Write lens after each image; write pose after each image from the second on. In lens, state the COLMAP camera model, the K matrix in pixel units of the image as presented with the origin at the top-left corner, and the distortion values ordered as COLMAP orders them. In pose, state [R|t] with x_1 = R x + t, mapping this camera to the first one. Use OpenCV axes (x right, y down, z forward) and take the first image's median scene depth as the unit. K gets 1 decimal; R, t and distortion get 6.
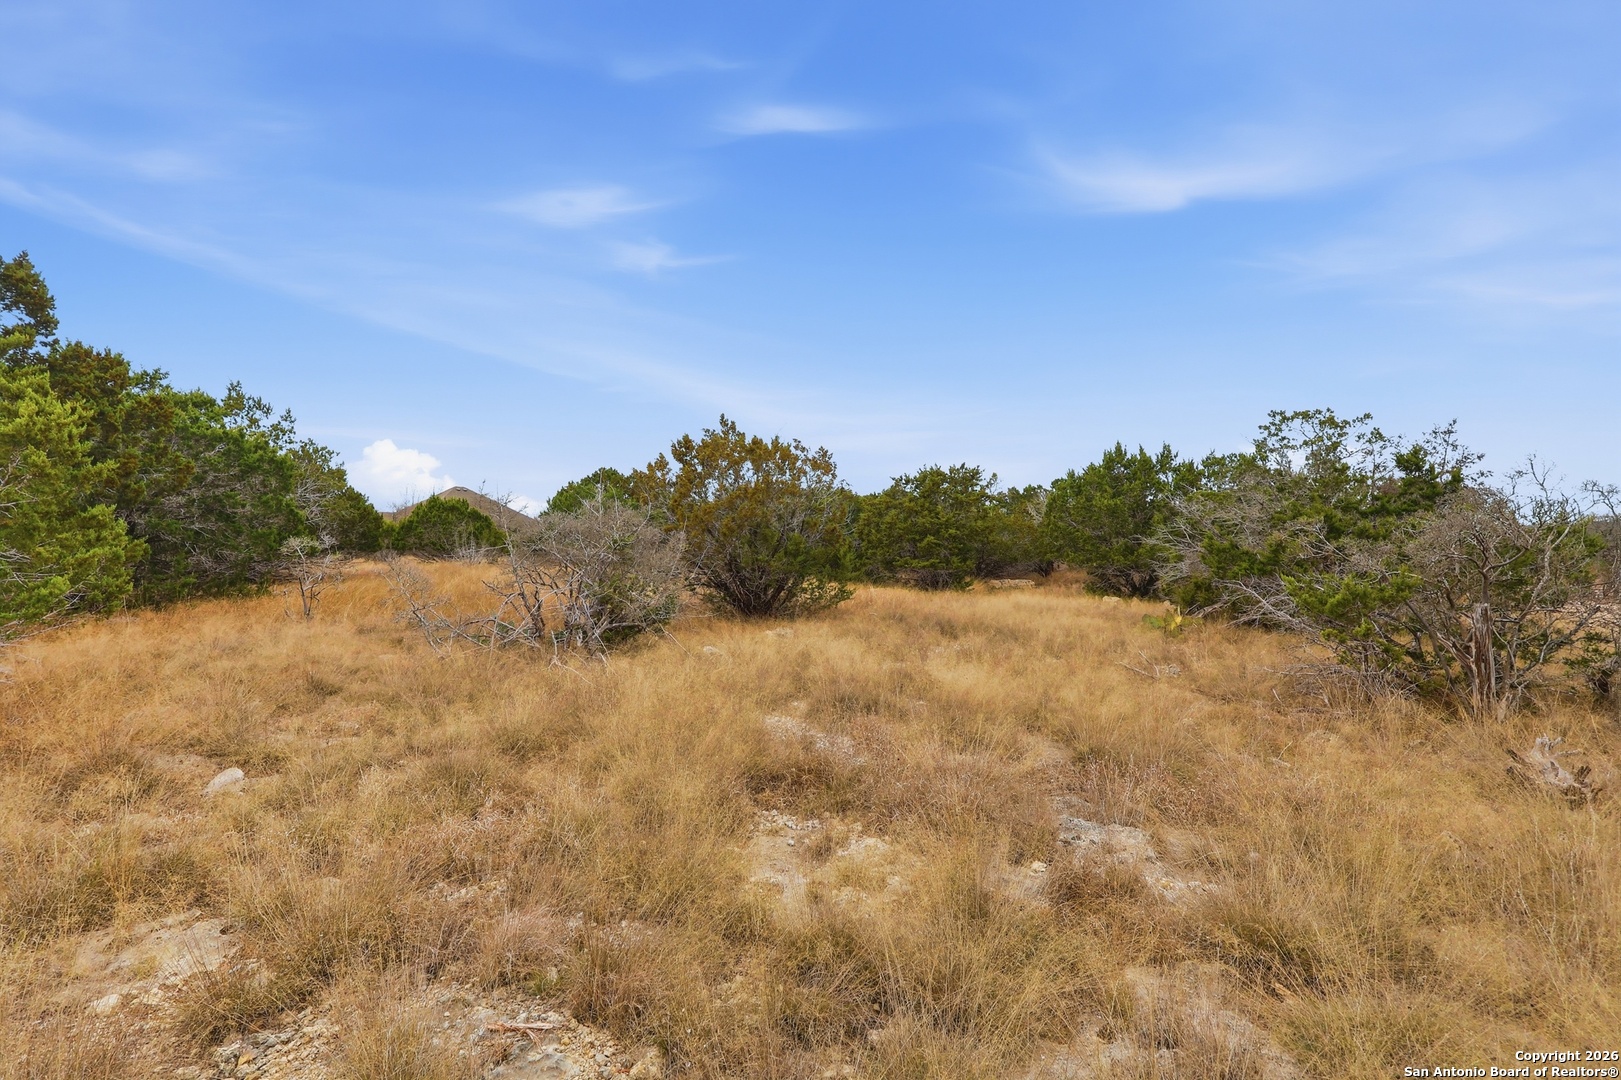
lens RADIAL K [[750.6, 0, 814.1], [0, 750.6, 539.5], [0, 0, 1]] dist [0.000320, -0.000006]
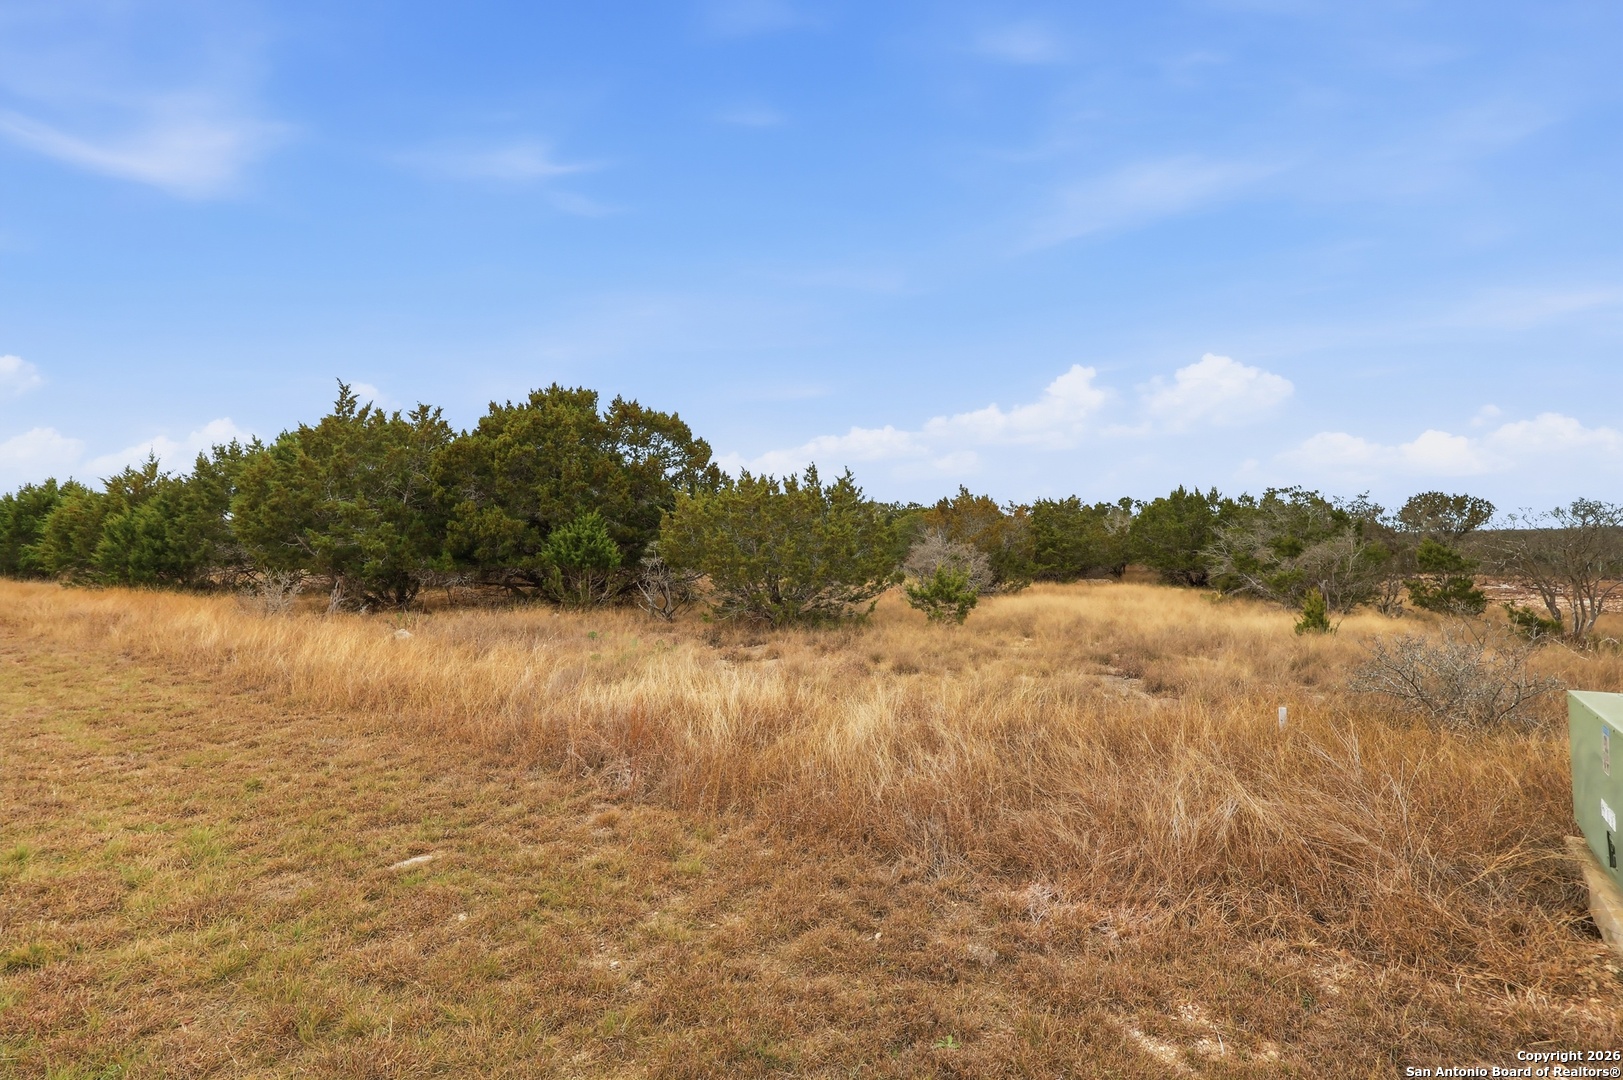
lens RADIAL K [[751.5, 0, 807.4], [0, 751.5, 545.2], [0, 0, 1]] dist [0.000320, -0.000006]
pose [[0.998090, -0.003611, -0.061667, -0.258228], [0.003740, 0.999991, 0.001973, -0.017039], [0.061659, -0.002199, 0.998095, -0.568939]]
